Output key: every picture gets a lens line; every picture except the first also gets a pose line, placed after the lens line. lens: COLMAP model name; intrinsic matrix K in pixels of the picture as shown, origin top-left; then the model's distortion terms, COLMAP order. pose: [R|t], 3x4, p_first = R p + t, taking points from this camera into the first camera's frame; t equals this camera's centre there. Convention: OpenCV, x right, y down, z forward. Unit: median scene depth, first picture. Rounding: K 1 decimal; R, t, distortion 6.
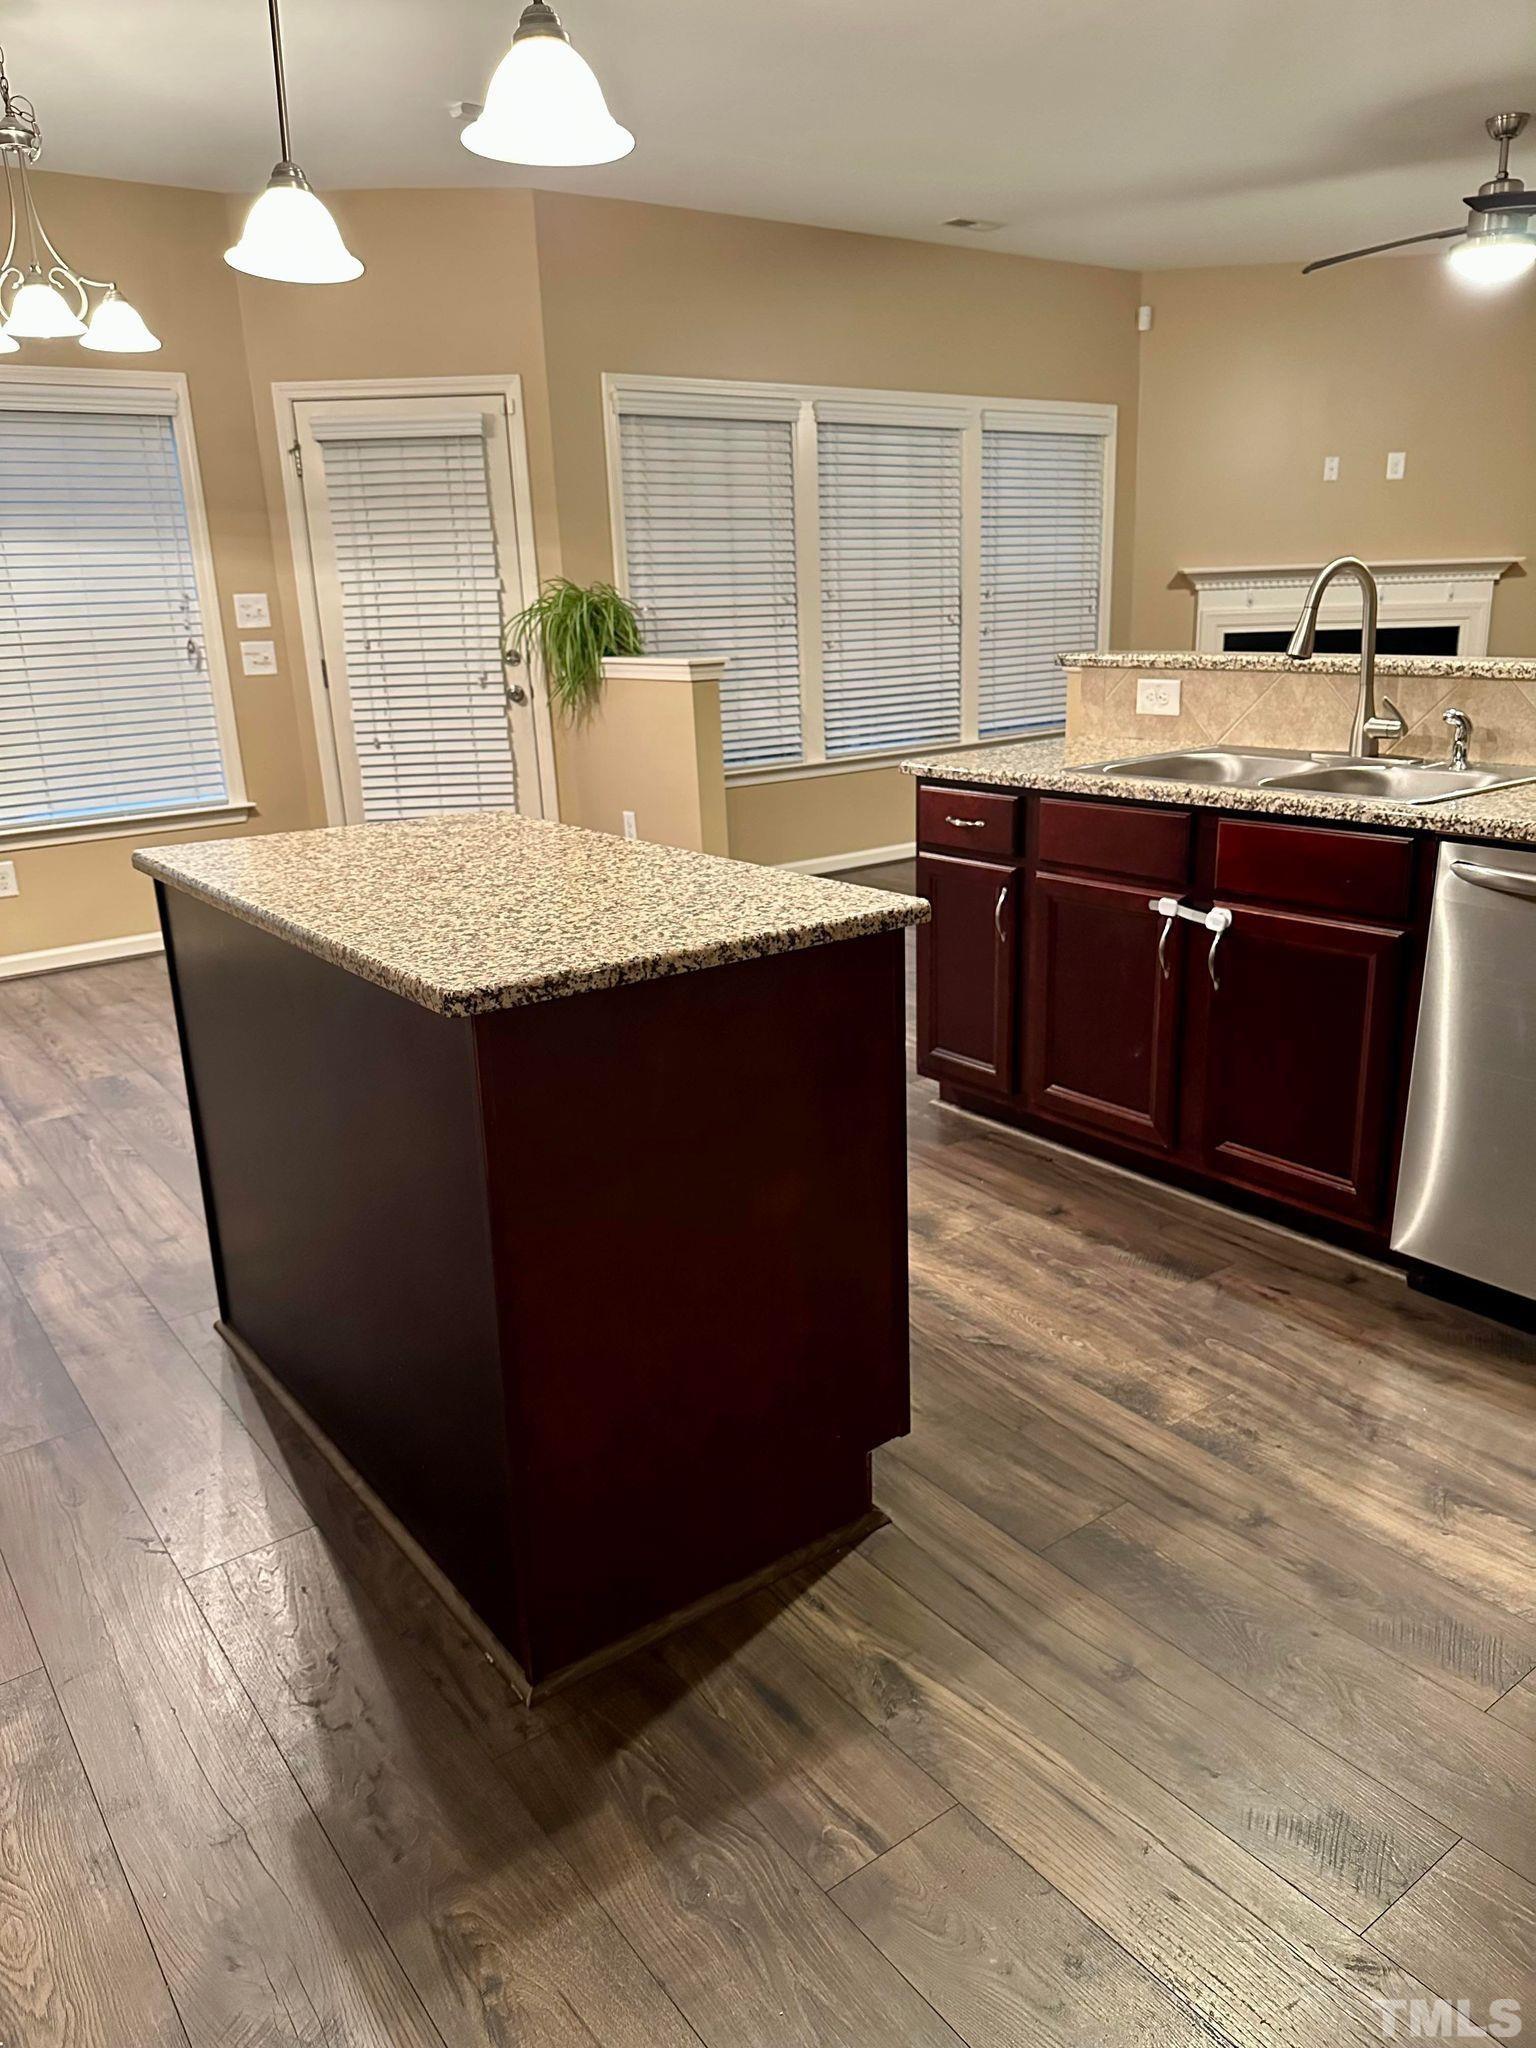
lens RADIAL K [[1429.1, 0, 768.4], [0, 1429.1, 1034.3], [0, 0, 1]] dist [0.119385, -0.223501]
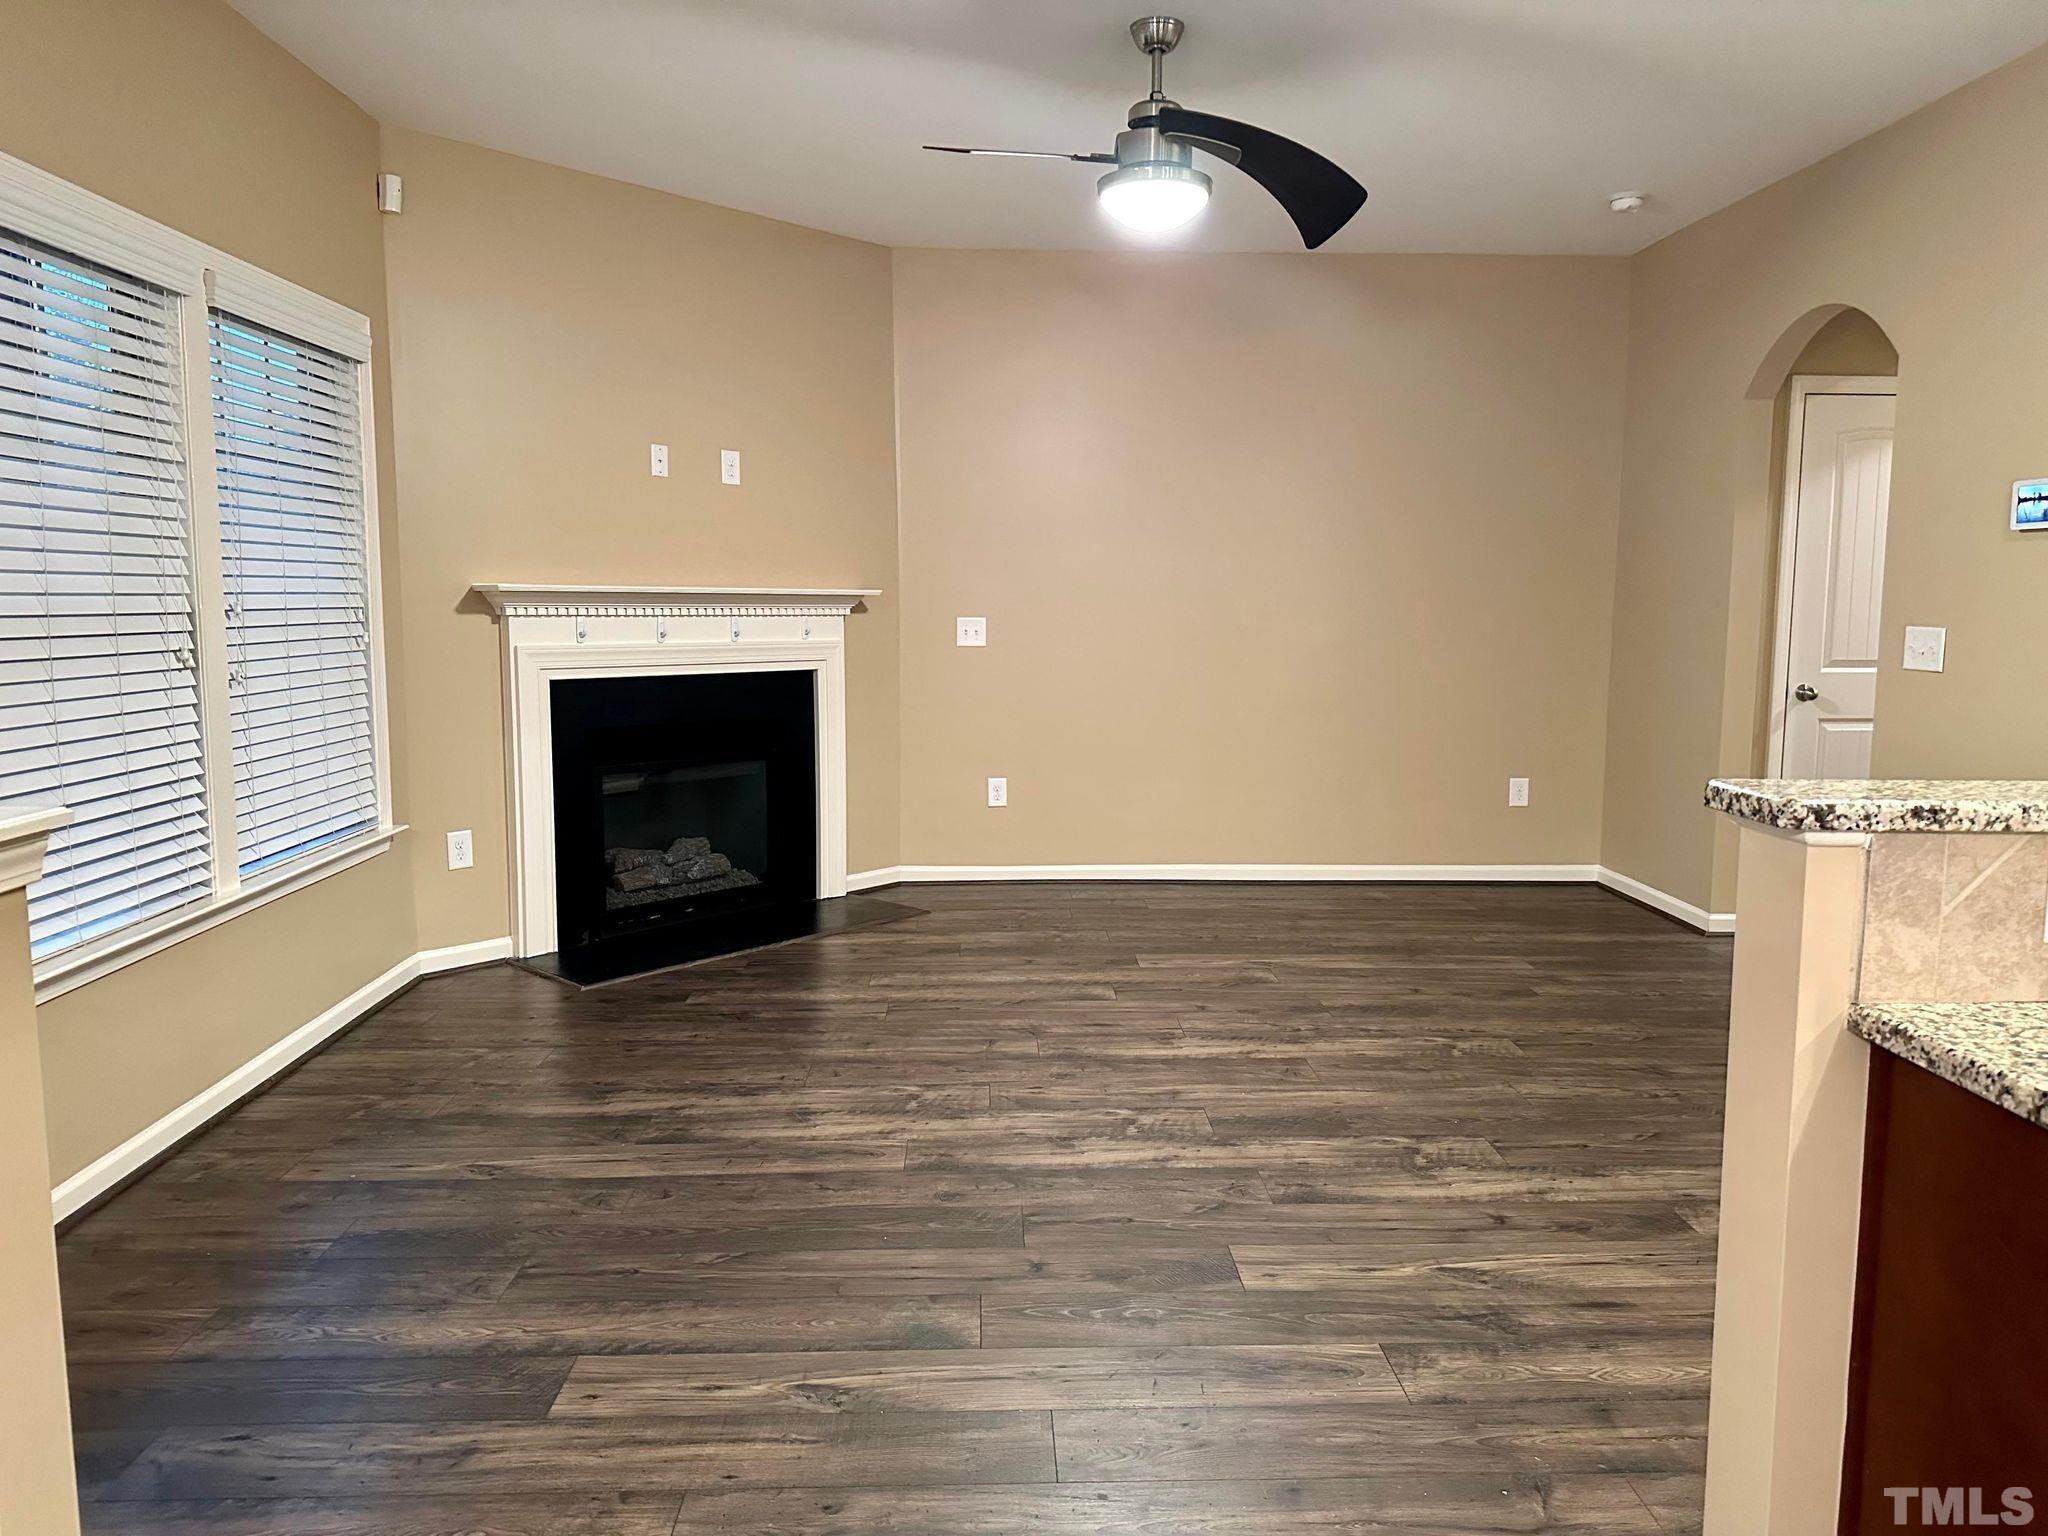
lens RADIAL K [[1427.6, 0, 1047.3], [0, 1427.6, 756.8], [0, 0, 1]] dist [0.107001, -0.154776]
pose [[0.562860, -0.053614, 0.824812, -0.269551], [0.215657, 0.972855, -0.083930, -0.355976], [-0.797923, 0.225117, 0.559144, 1.179727]]
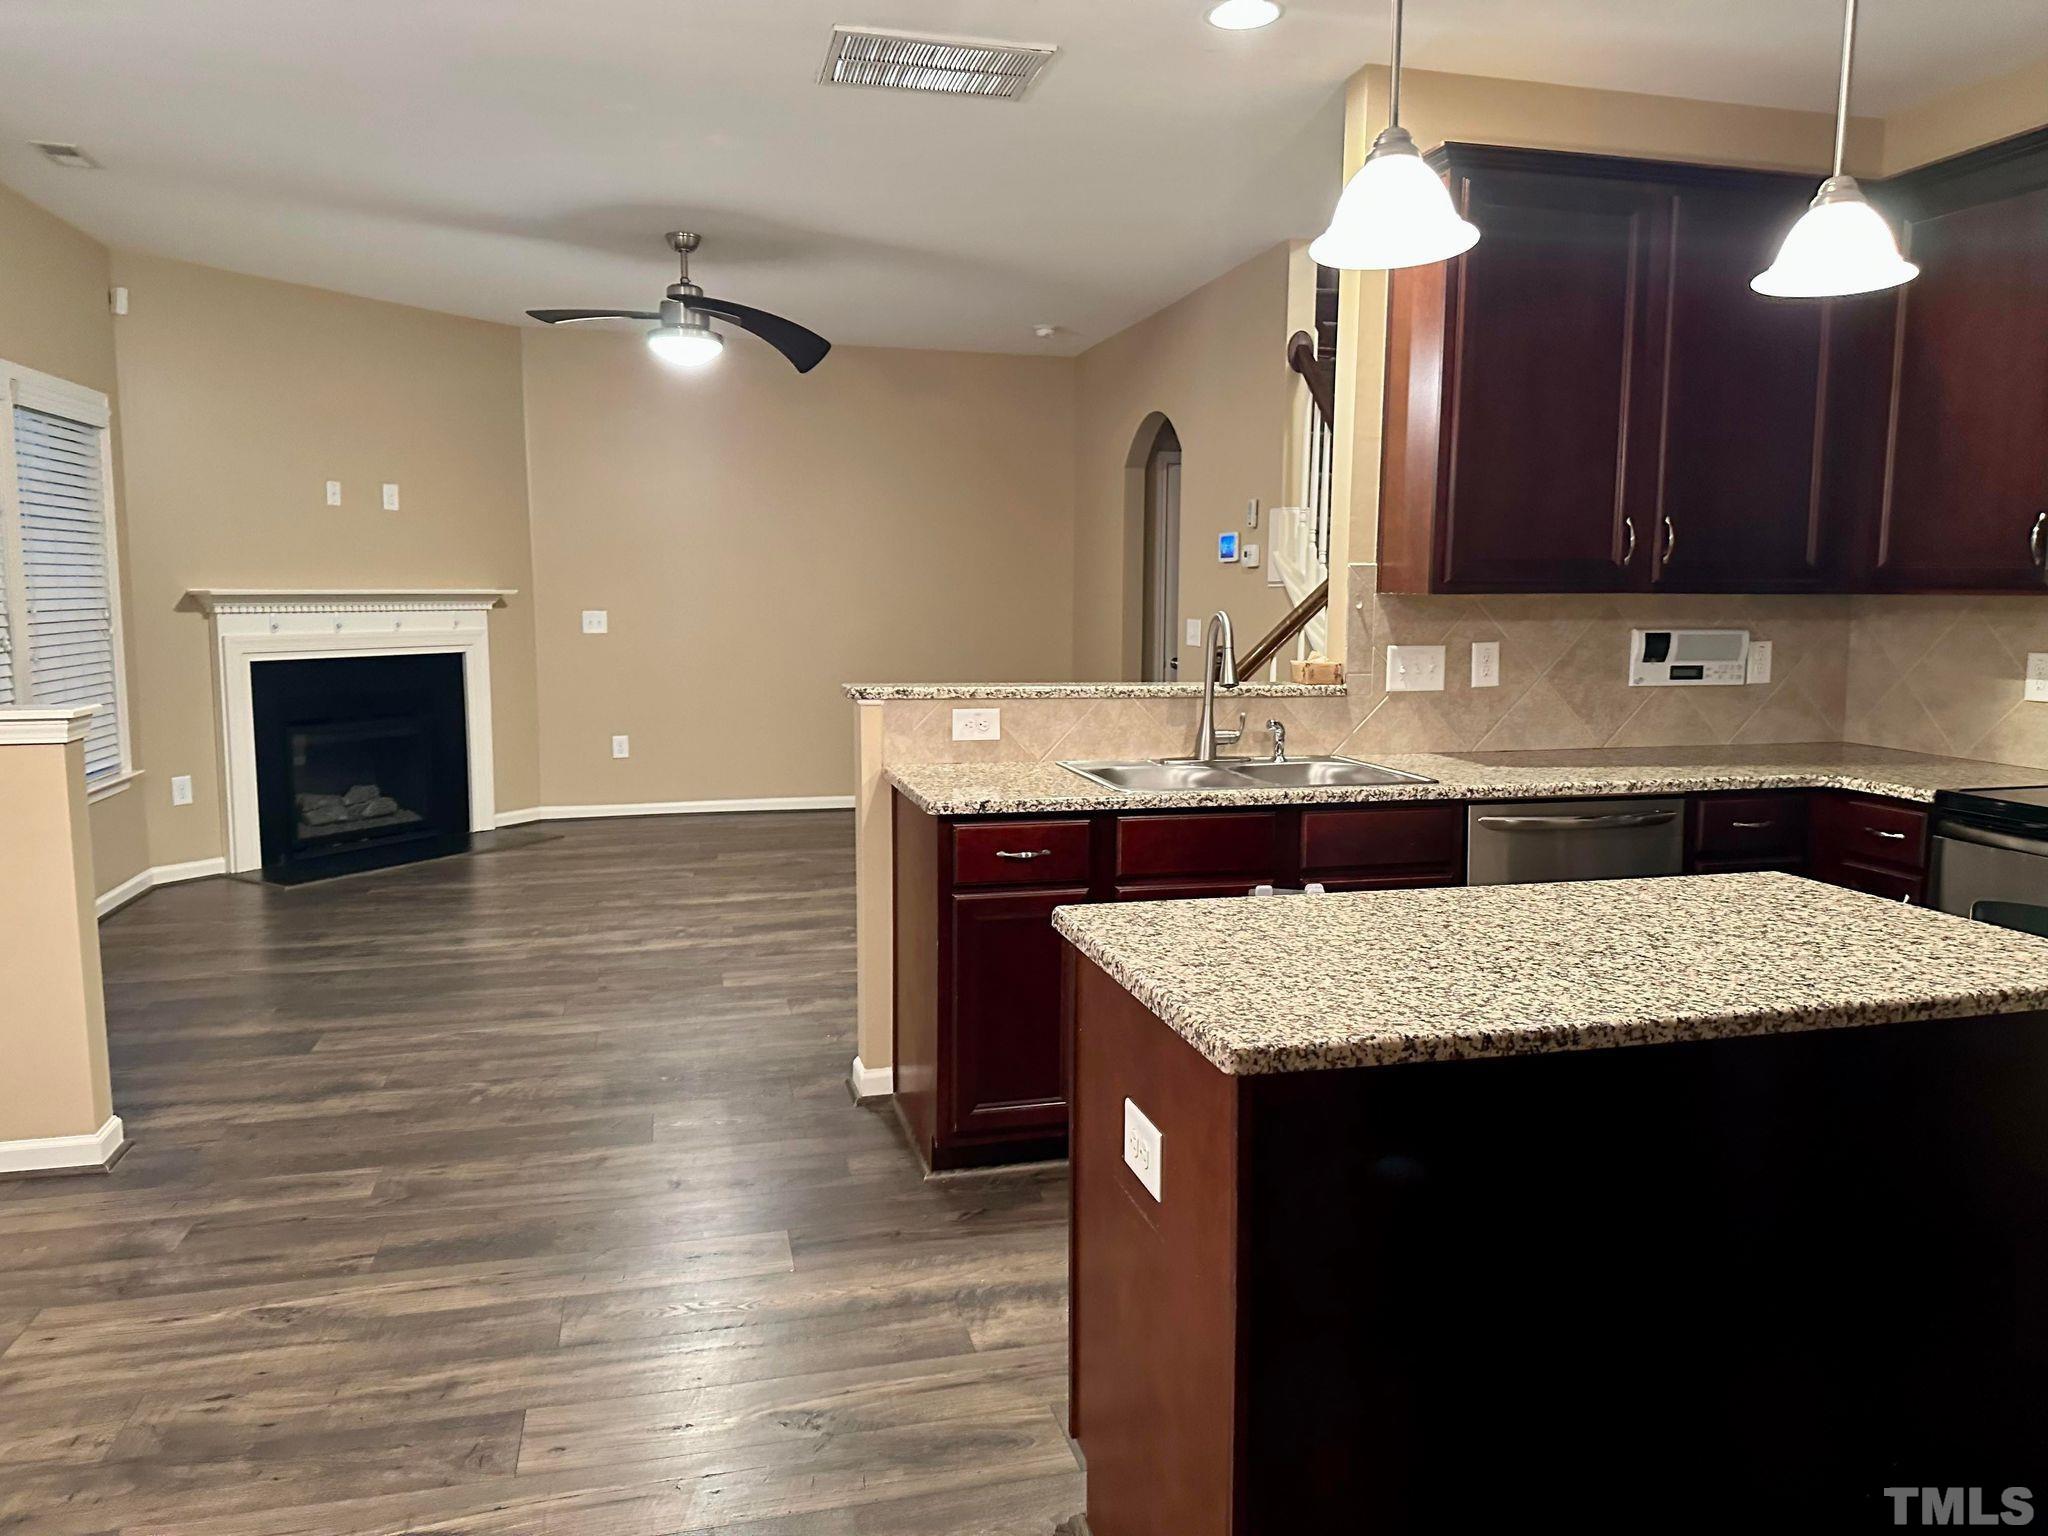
lens RADIAL K [[1427.6, 0, 1047.3], [0, 1427.6, 756.8], [0, 0, 1]] dist [0.107001, -0.154776]
pose [[0.375810, -0.071110, 0.923964, -0.815505], [0.251733, 0.967393, -0.027937, -0.196891], [-0.891850, 0.243091, 0.381457, 0.653684]]
